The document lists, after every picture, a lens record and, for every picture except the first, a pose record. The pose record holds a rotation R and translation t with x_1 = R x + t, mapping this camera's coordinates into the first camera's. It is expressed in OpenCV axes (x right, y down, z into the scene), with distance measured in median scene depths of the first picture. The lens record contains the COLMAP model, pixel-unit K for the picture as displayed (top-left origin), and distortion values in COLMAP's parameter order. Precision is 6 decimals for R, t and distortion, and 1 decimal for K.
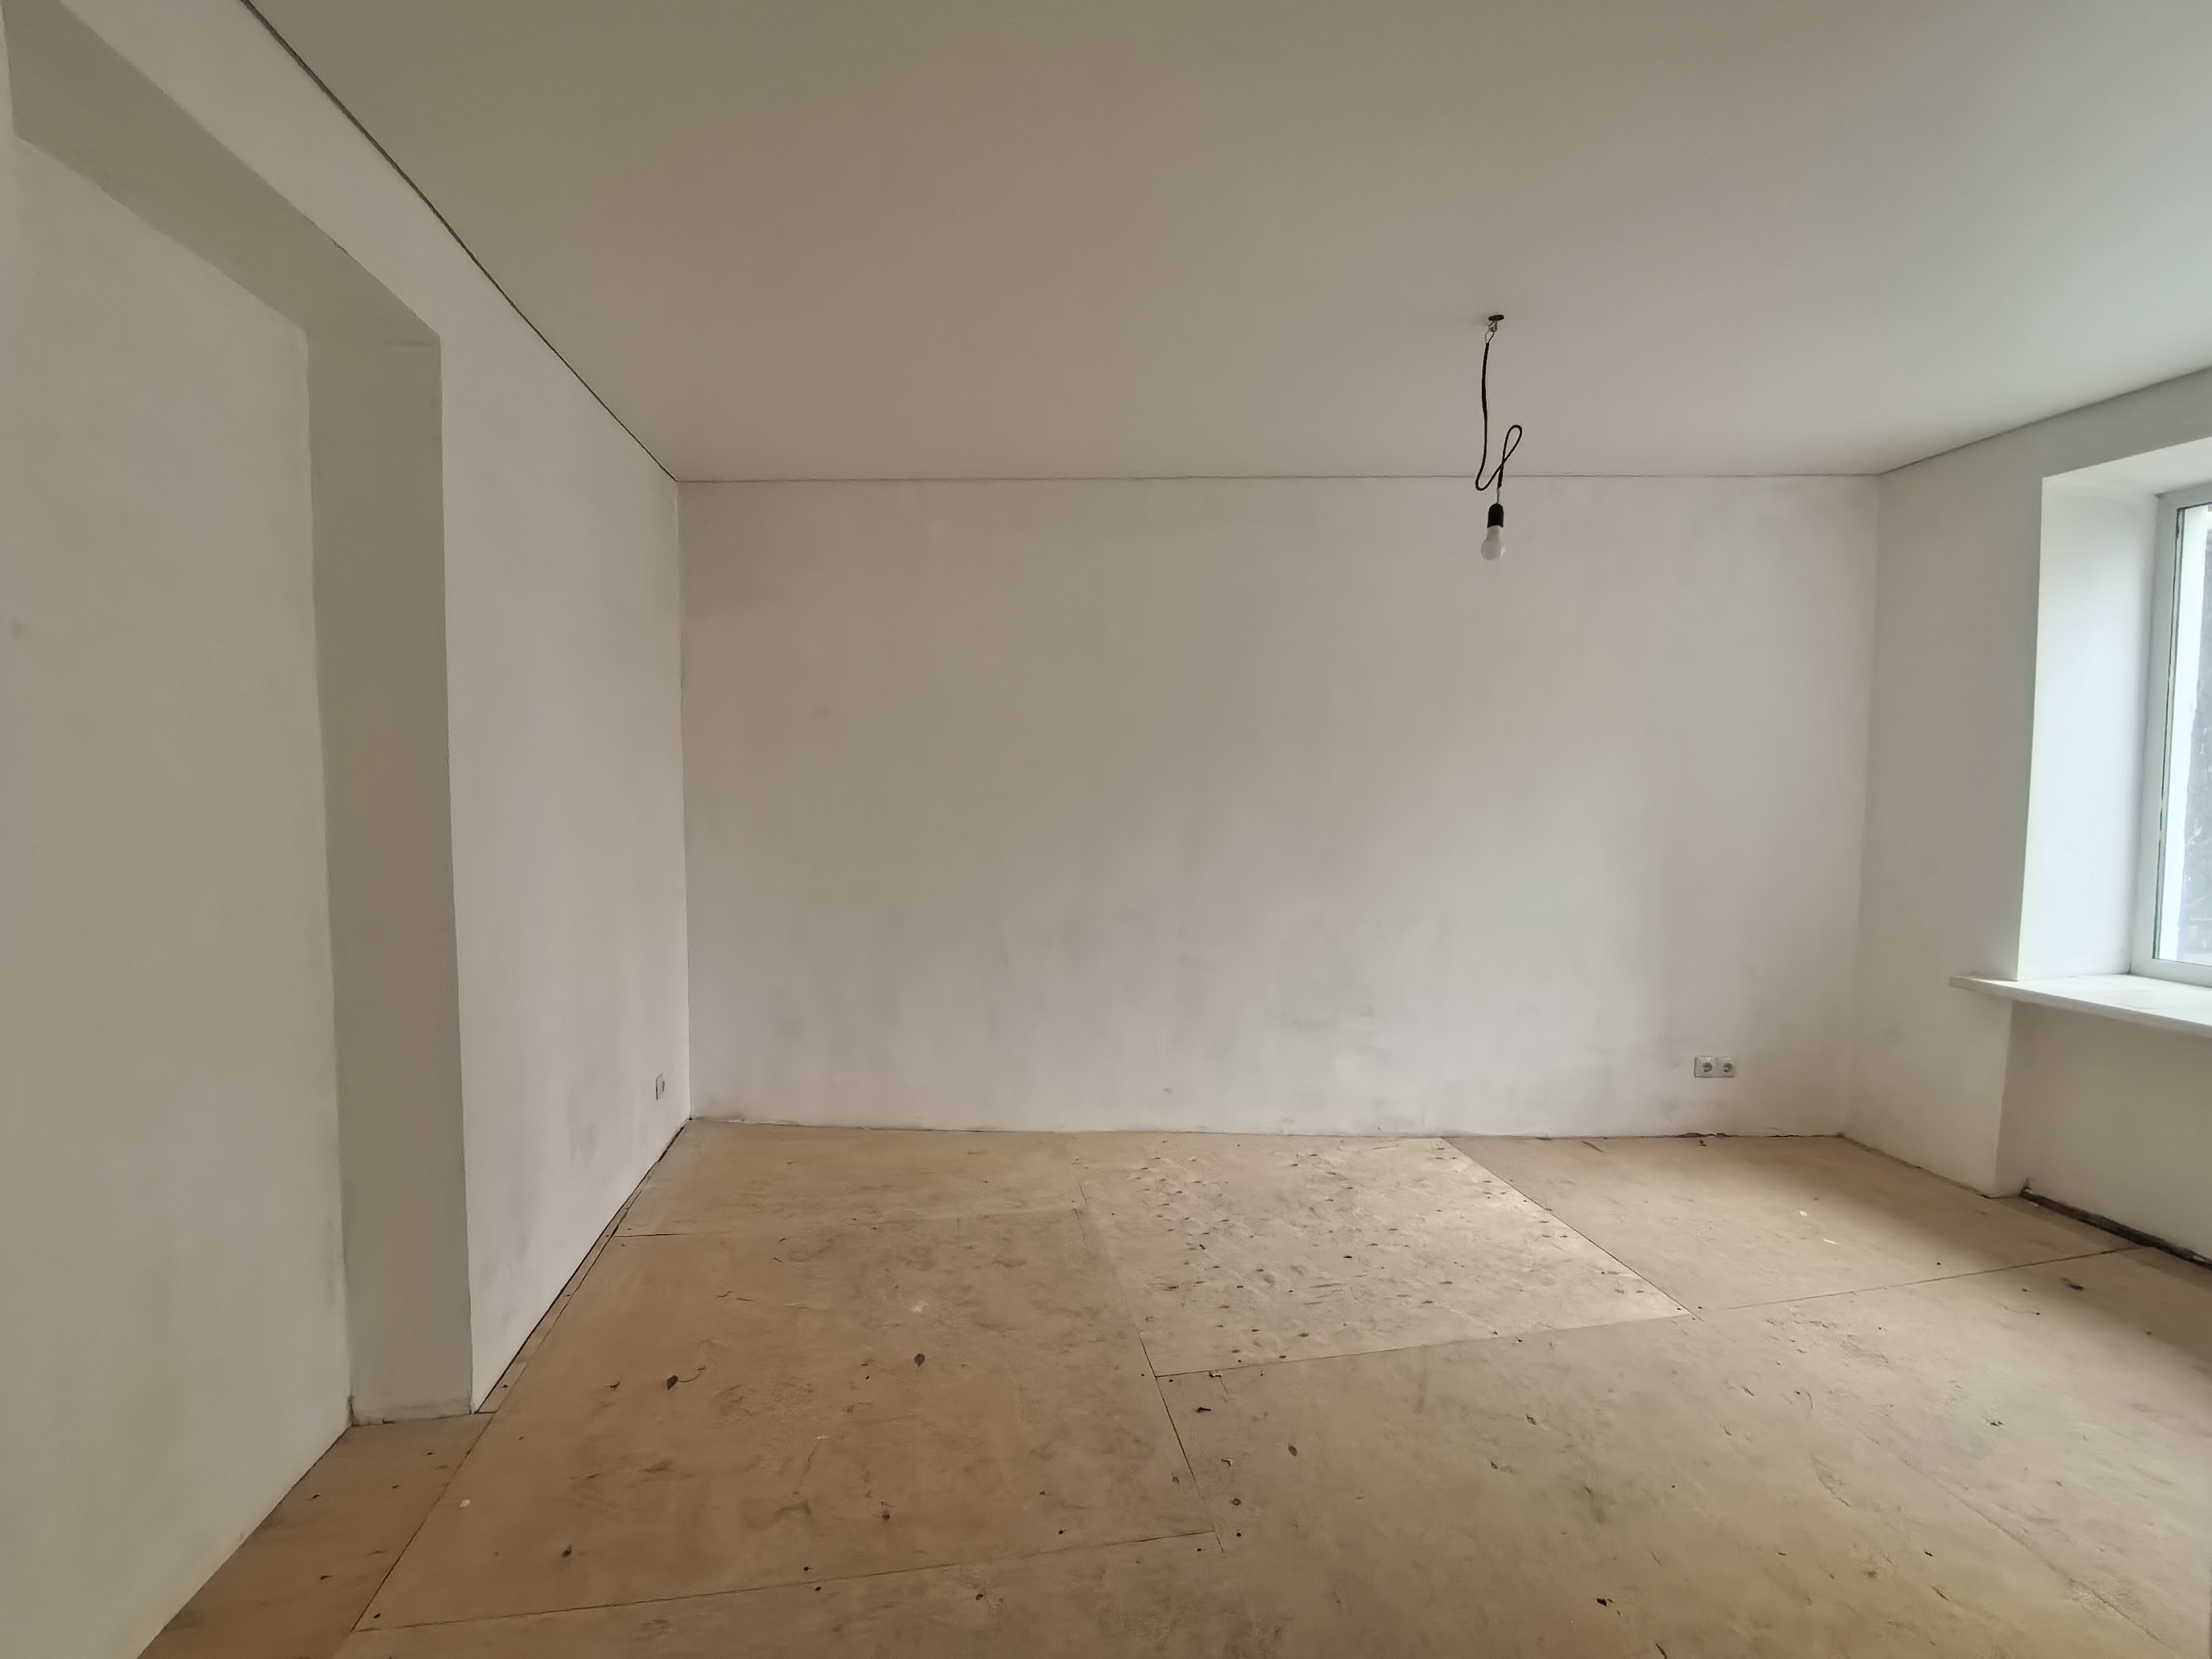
lens RADIAL K [[1021.8, 0, 1115.8], [0, 1021.8, 833.2], [0, 0, 1]] dist [-0.002356, -0.012015]
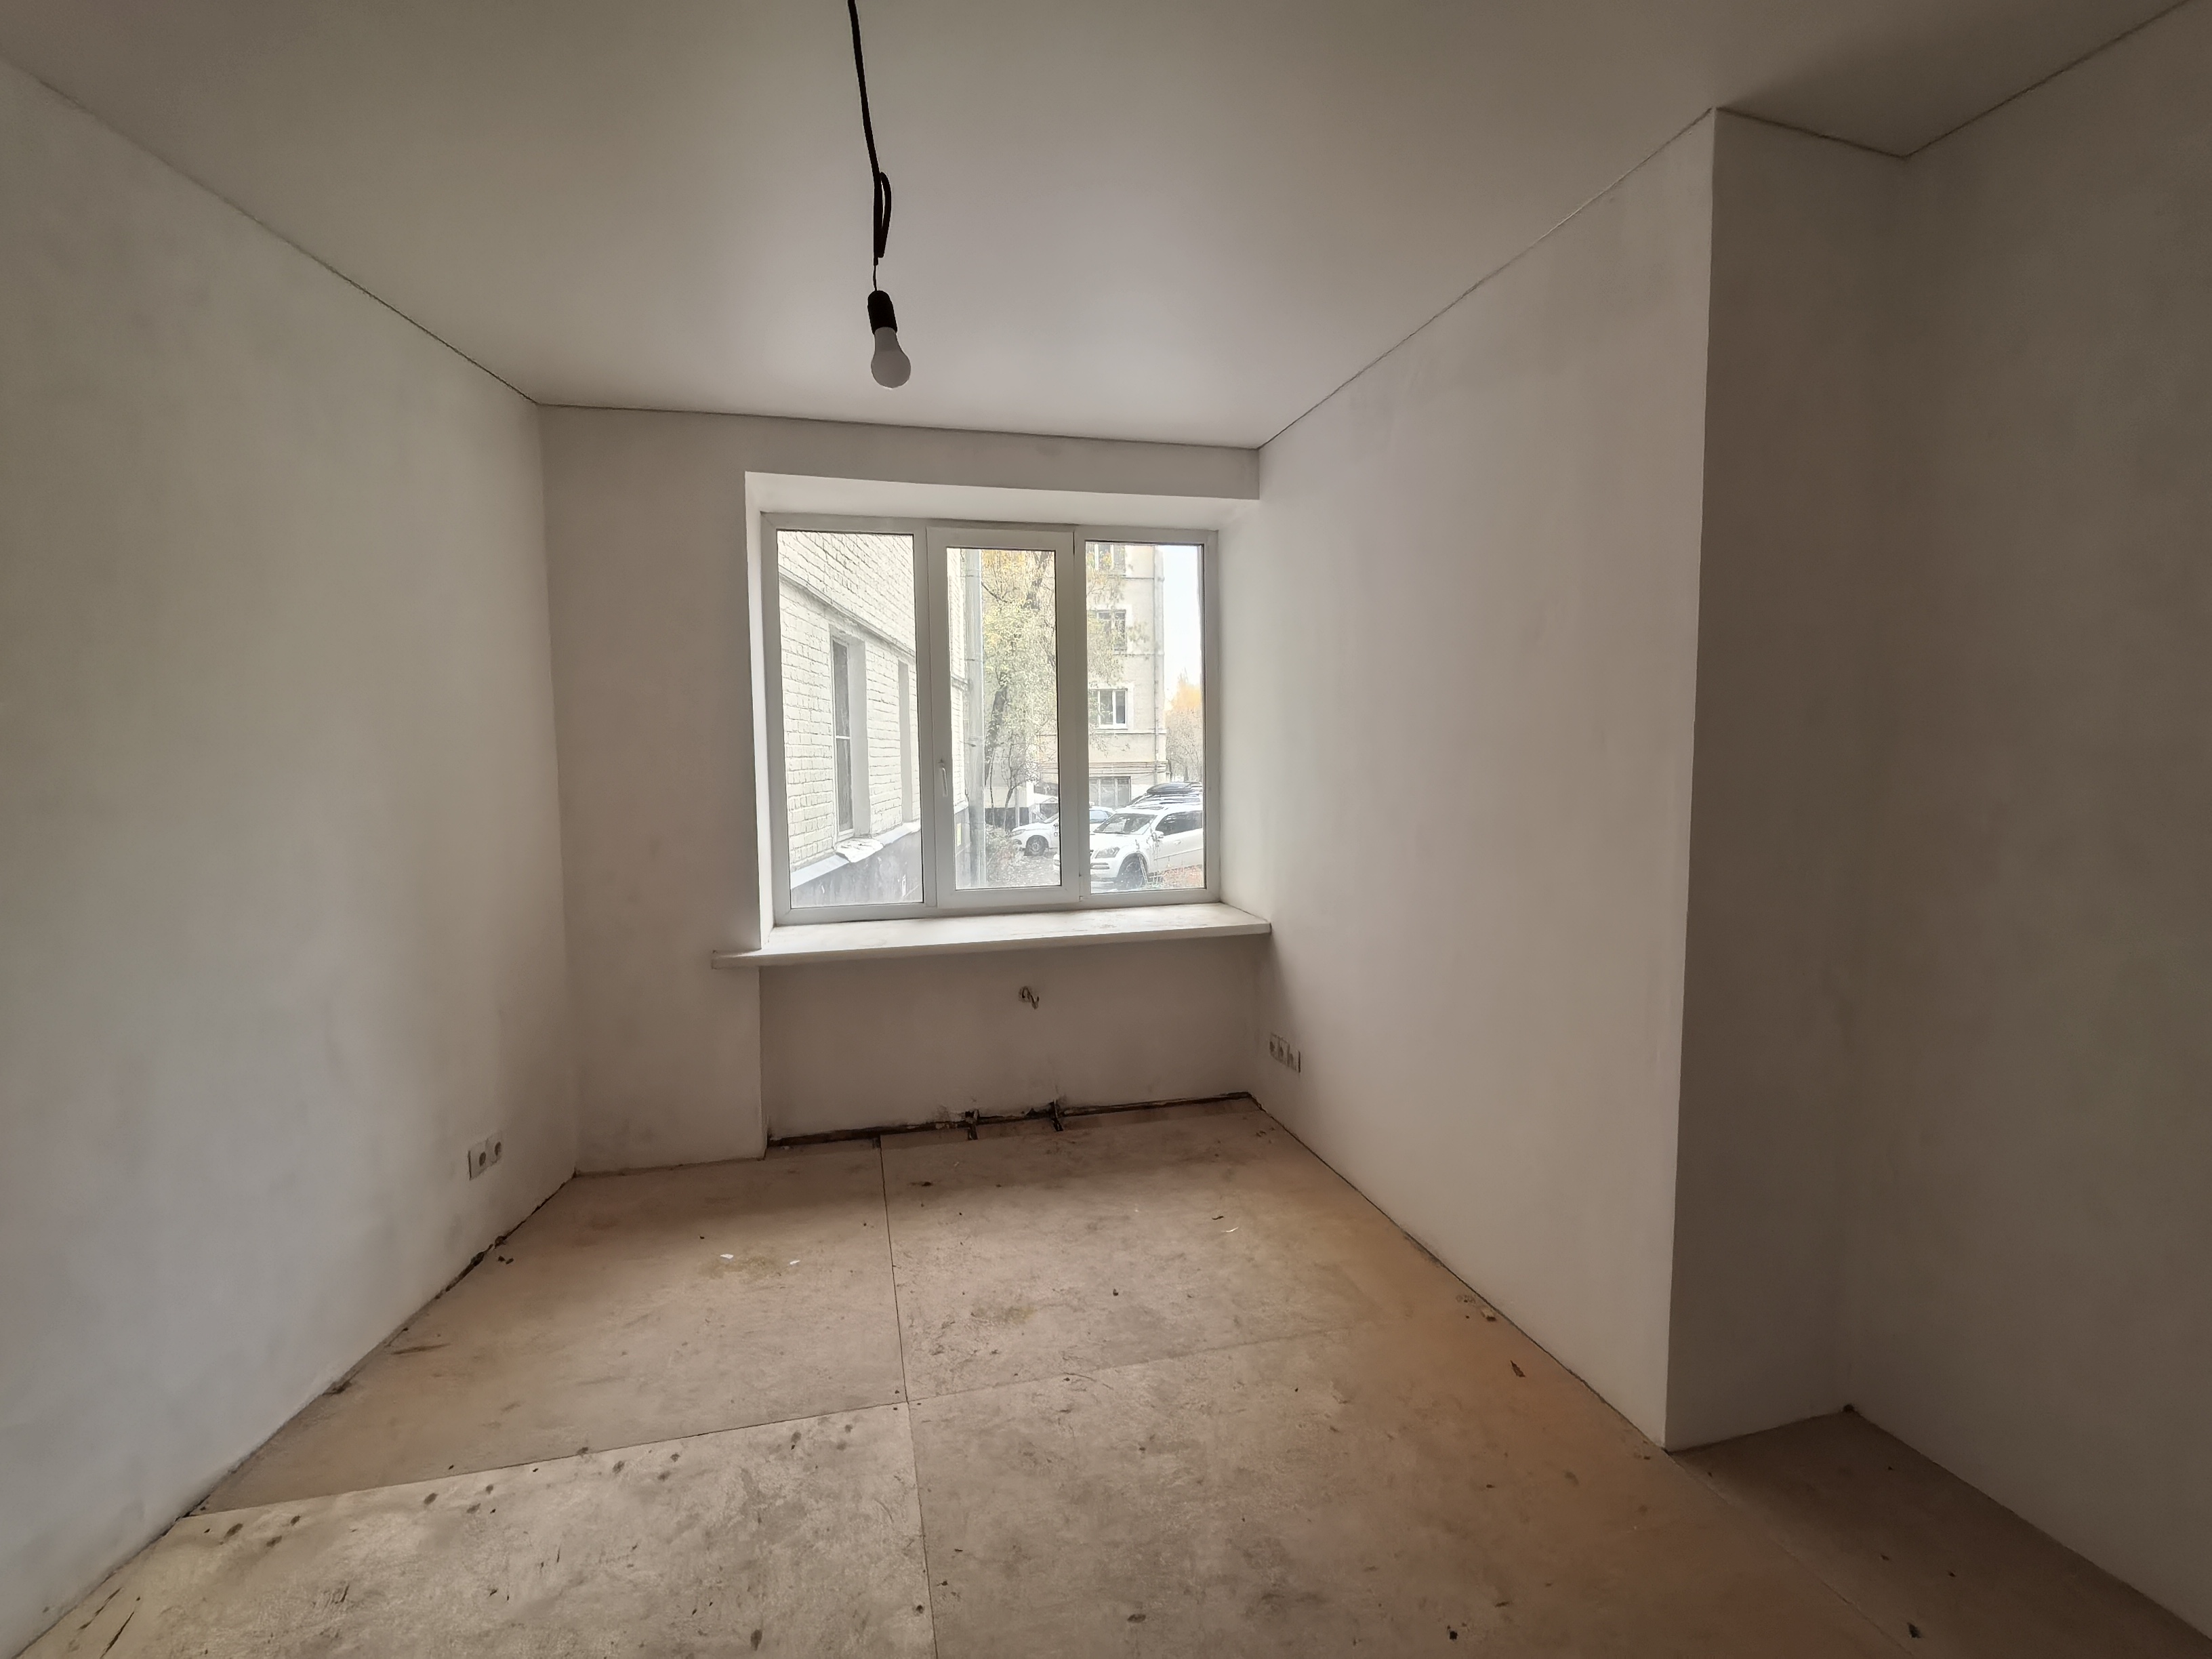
lens RADIAL K [[1021.8, 0, 1115.8], [0, 1021.8, 833.2], [0, 0, 1]] dist [-0.002356, -0.012015]
pose [[-0.072298, -0.075167, 0.994547, -0.209296], [0.070888, 0.994247, 0.080298, -0.037270], [-0.994861, 0.076307, -0.066553, 0.762314]]
